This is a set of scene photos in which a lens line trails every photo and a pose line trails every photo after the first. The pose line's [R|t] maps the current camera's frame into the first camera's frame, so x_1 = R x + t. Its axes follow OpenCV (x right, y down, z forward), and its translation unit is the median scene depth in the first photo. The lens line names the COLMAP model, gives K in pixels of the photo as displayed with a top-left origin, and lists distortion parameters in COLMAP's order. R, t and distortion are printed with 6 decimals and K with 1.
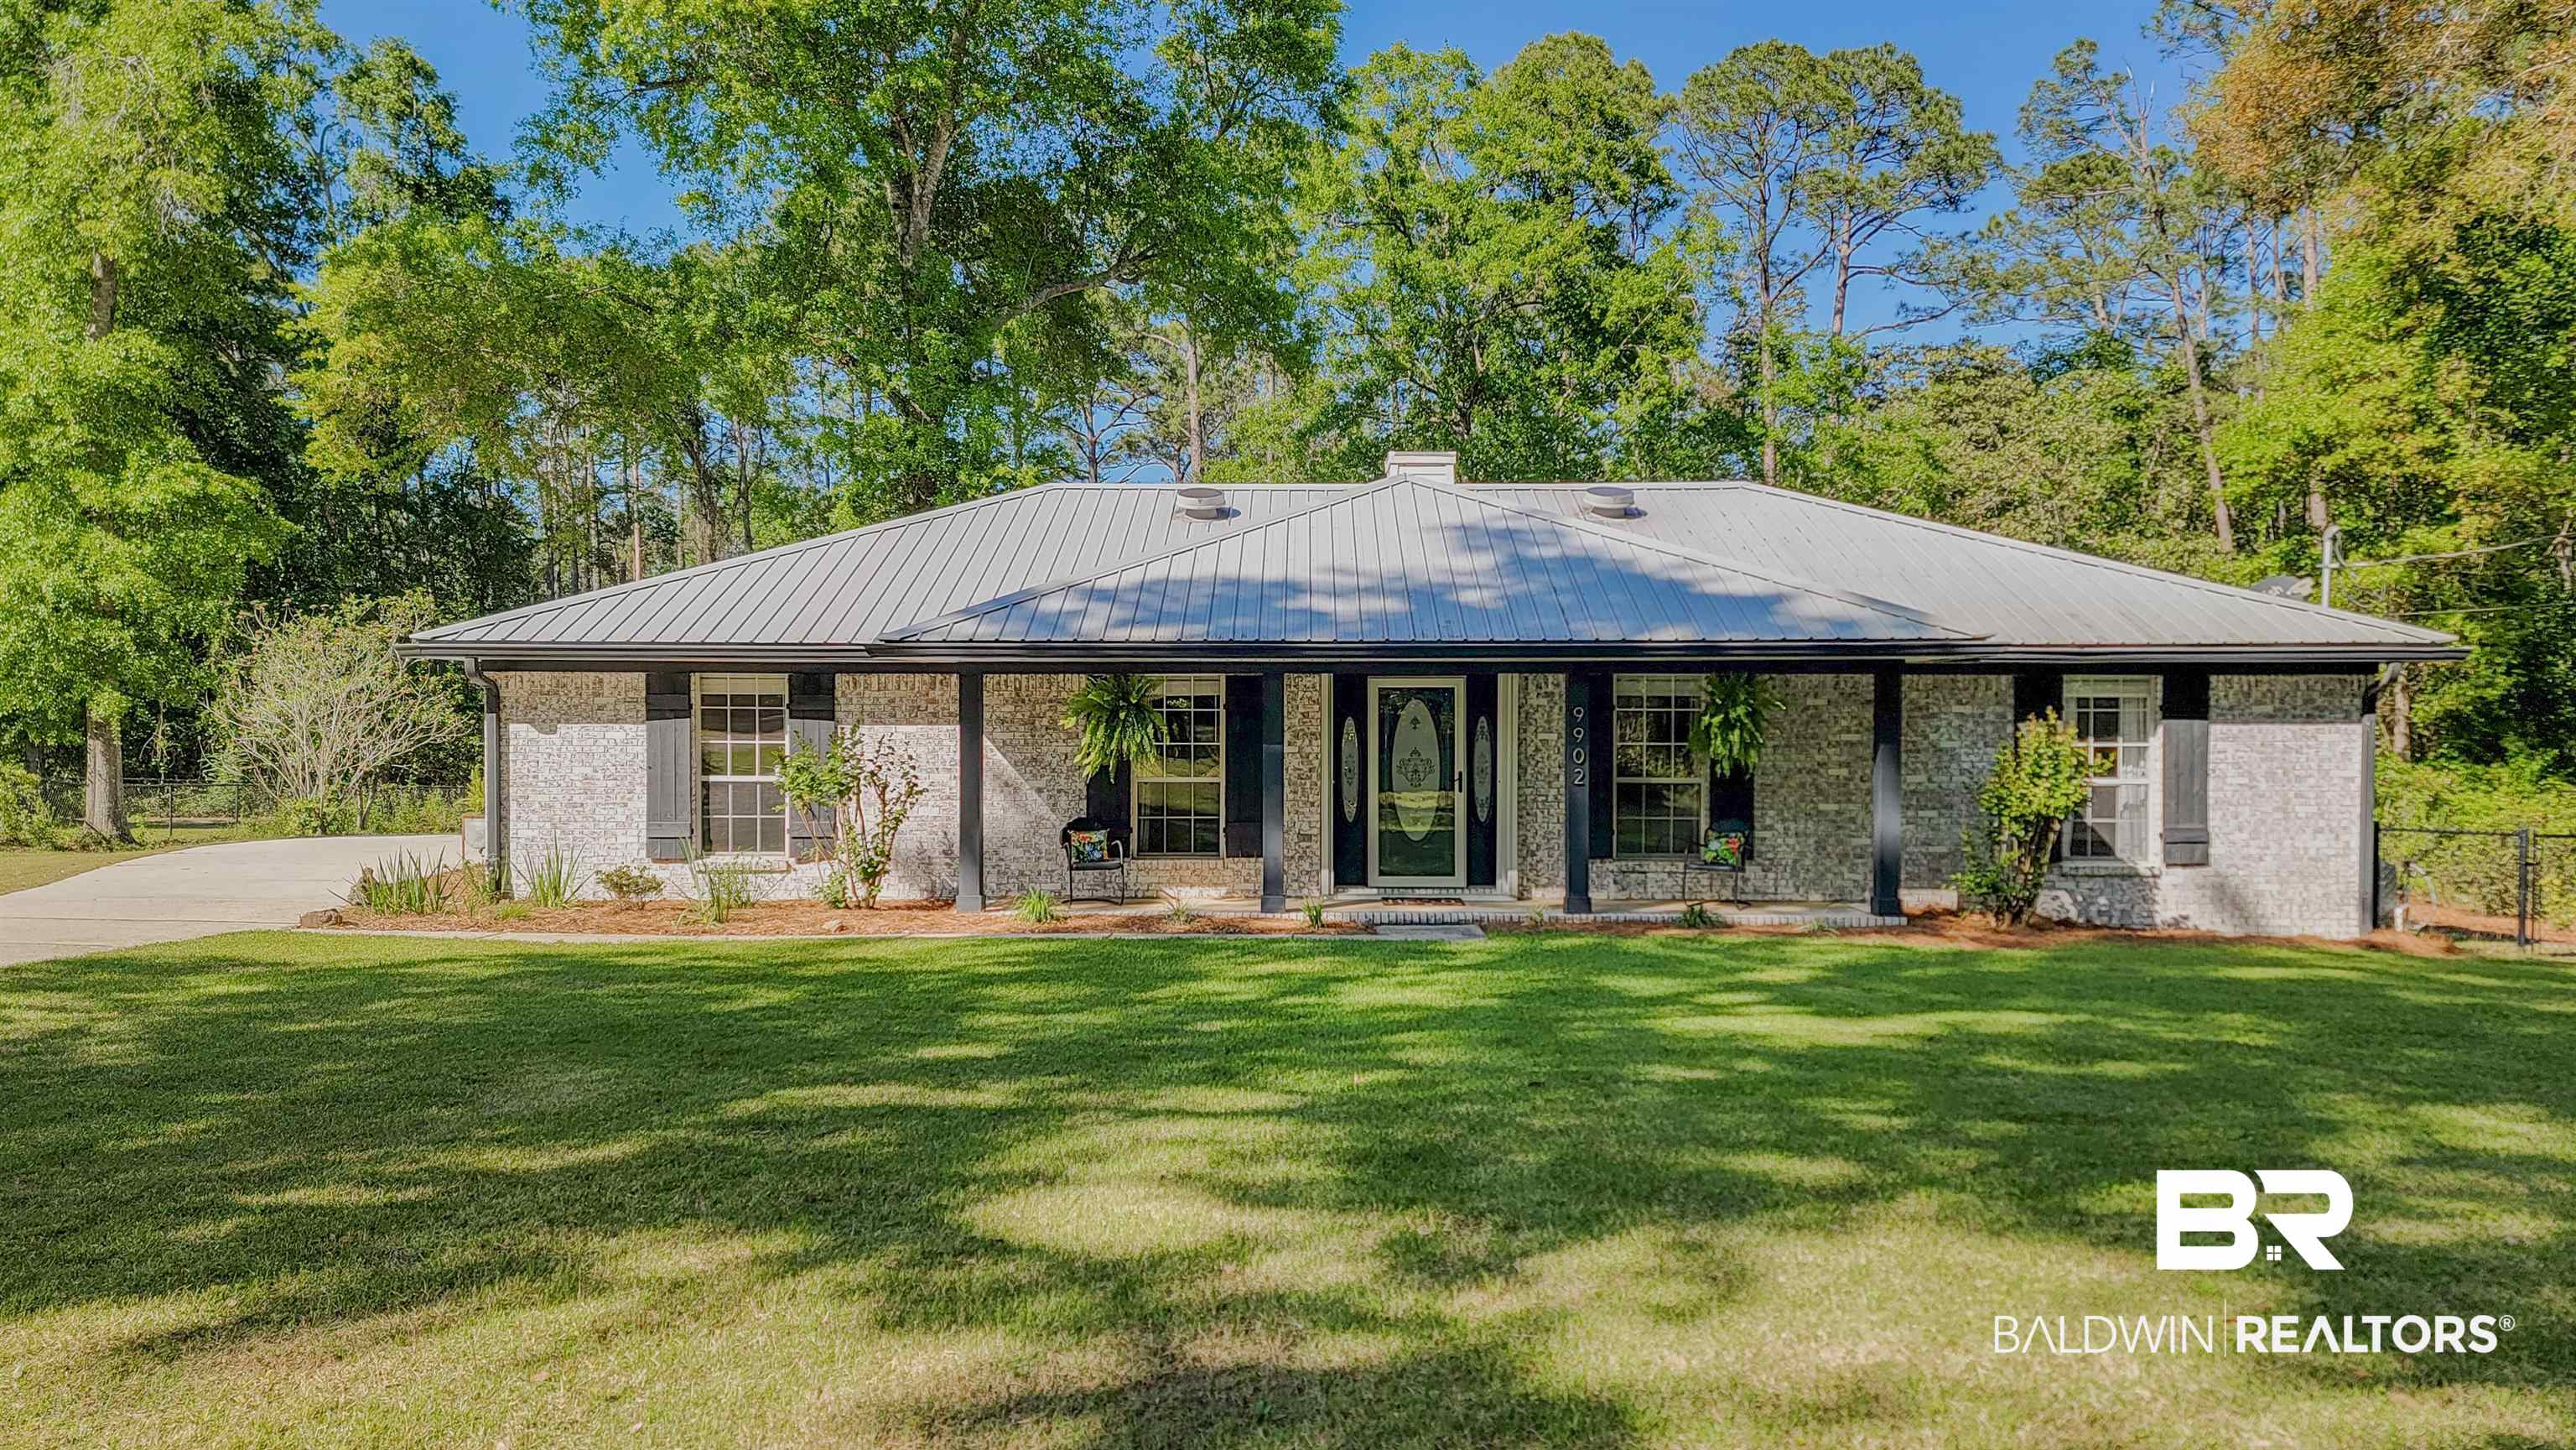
lens RADIAL K [[1820.0, 0, 1287.9], [0, 1820.0, 792.0], [0, 0, 1]] dist [0.146620, -0.129465]
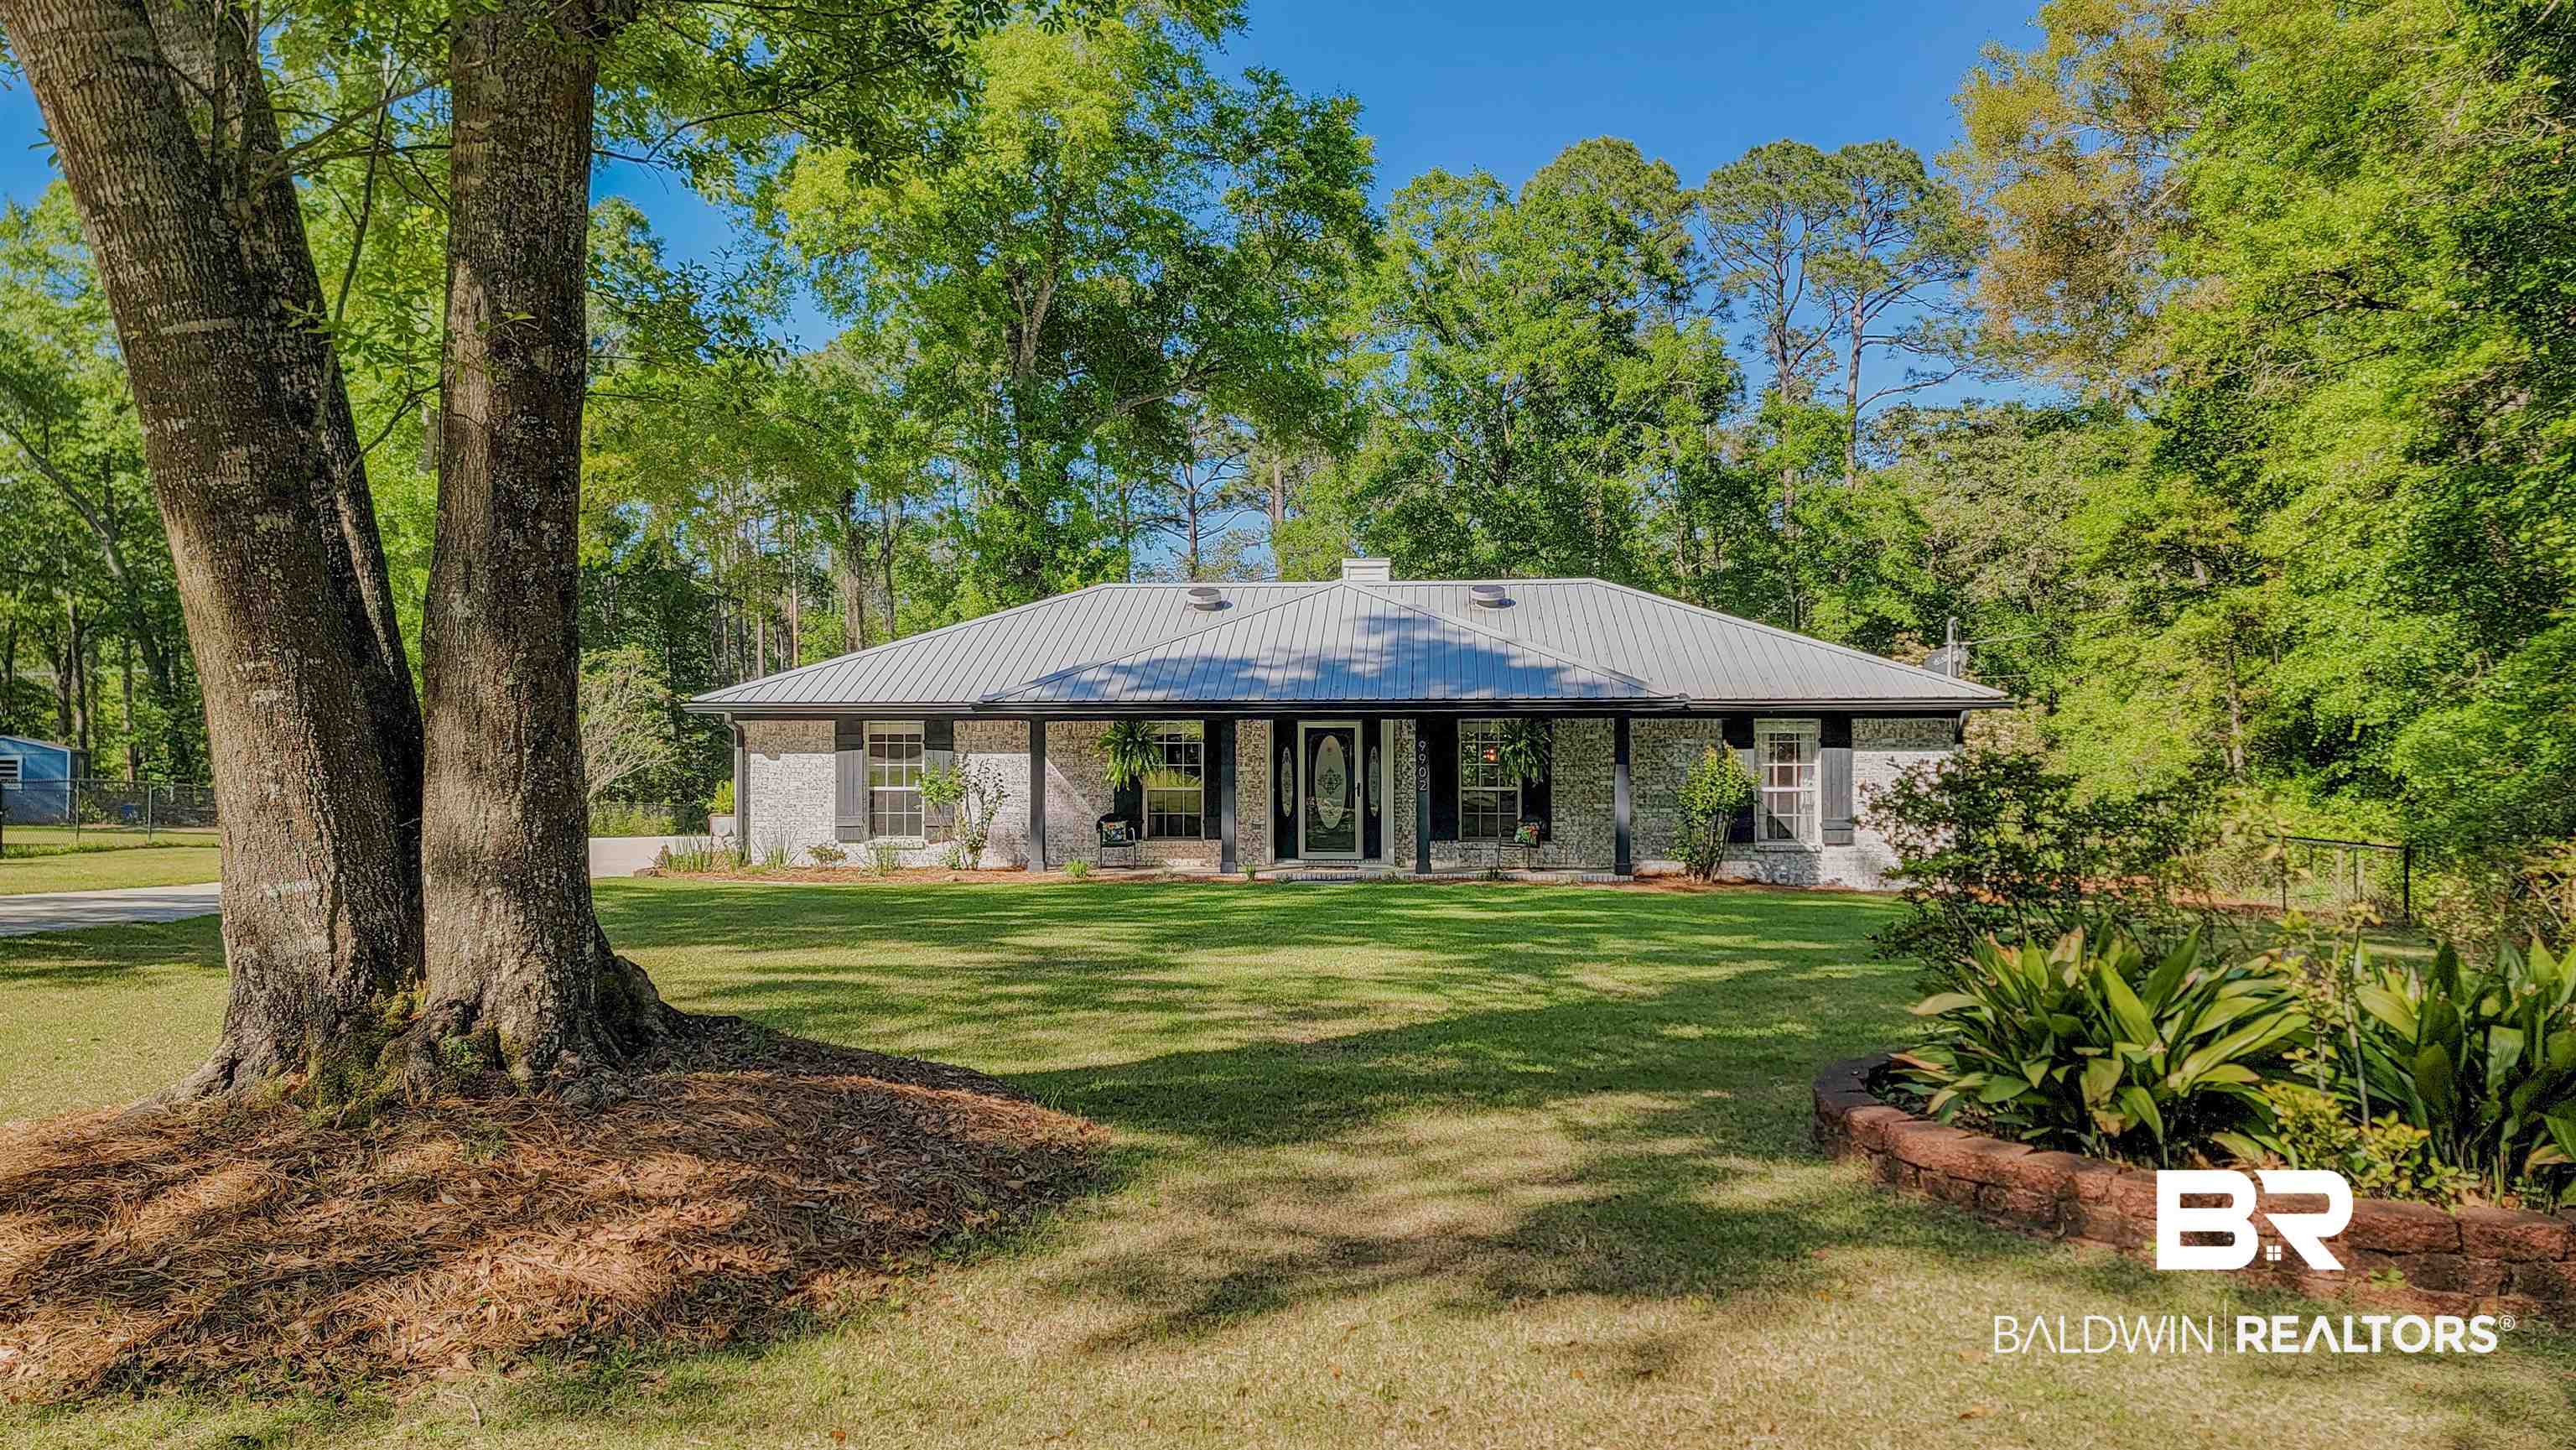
lens RADIAL K [[1820.0, 0, 1287.9], [0, 1820.0, 792.0], [0, 0, 1]] dist [0.146620, -0.129465]
pose [[0.997666, -0.001554, -0.068264, 0.138707], [0.000687, 0.999919, -0.012714, 0.015432], [0.068278, 0.012637, 0.997586, -0.514577]]
